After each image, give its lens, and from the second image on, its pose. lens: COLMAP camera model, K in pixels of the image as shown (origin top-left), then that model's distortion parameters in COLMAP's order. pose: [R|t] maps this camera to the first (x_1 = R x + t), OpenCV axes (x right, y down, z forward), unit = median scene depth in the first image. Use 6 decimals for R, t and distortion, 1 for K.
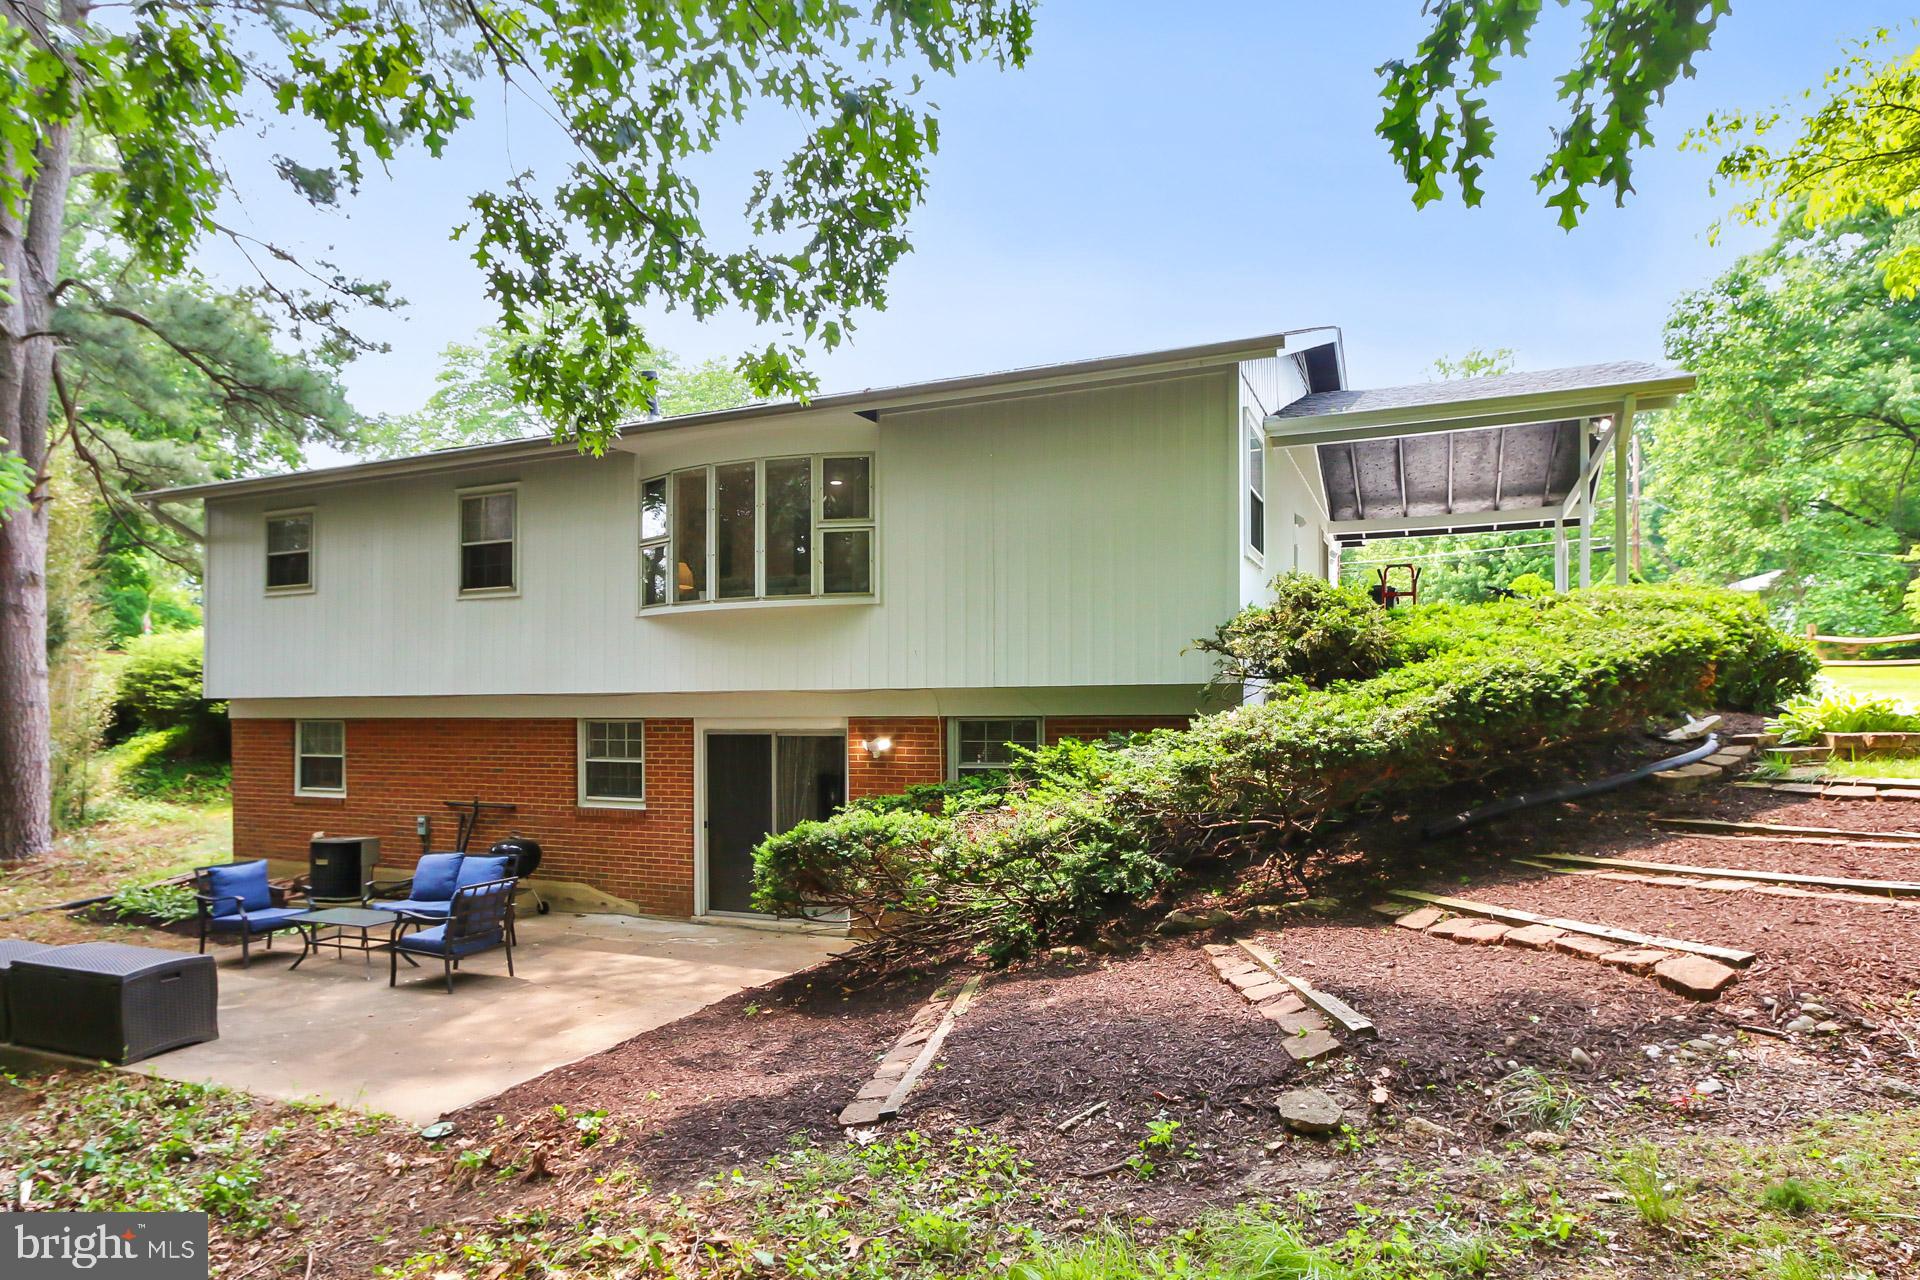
lens RADIAL K [[1149.6, 0, 950.1], [0, 1149.6, 716.9], [0, 0, 1]] dist [0.007387, -0.000262]
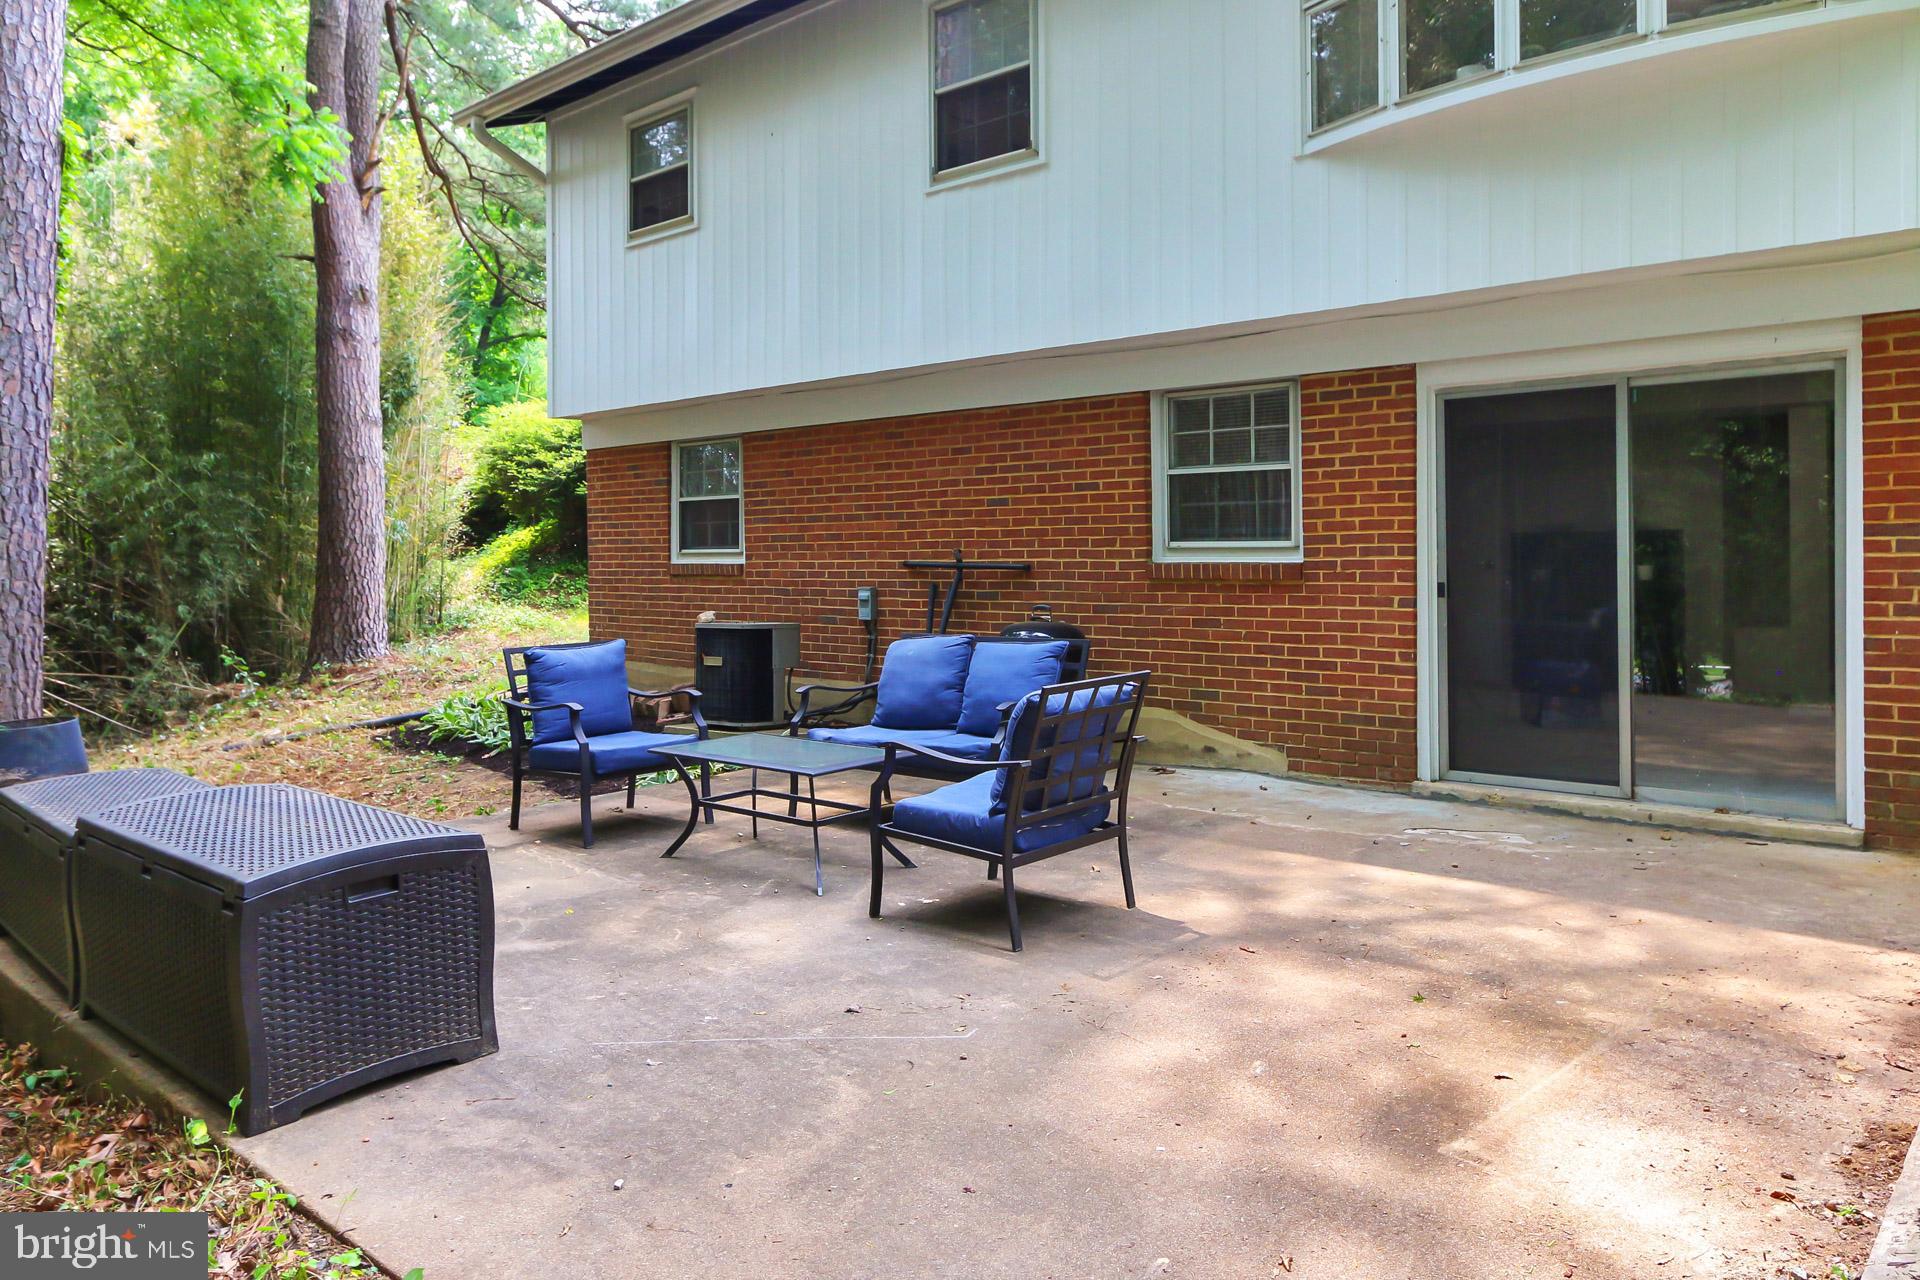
lens RADIAL K [[1342.0, 0, 981.3], [0, 1342.0, 584.3], [0, 0, 1]] dist [-0.008035, 0.001743]
pose [[0.957813, 0.002090, -0.287385, -0.224713], [0.005361, 0.999670, 0.025136, 0.072787], [0.287342, -0.025617, 0.957485, 0.397570]]
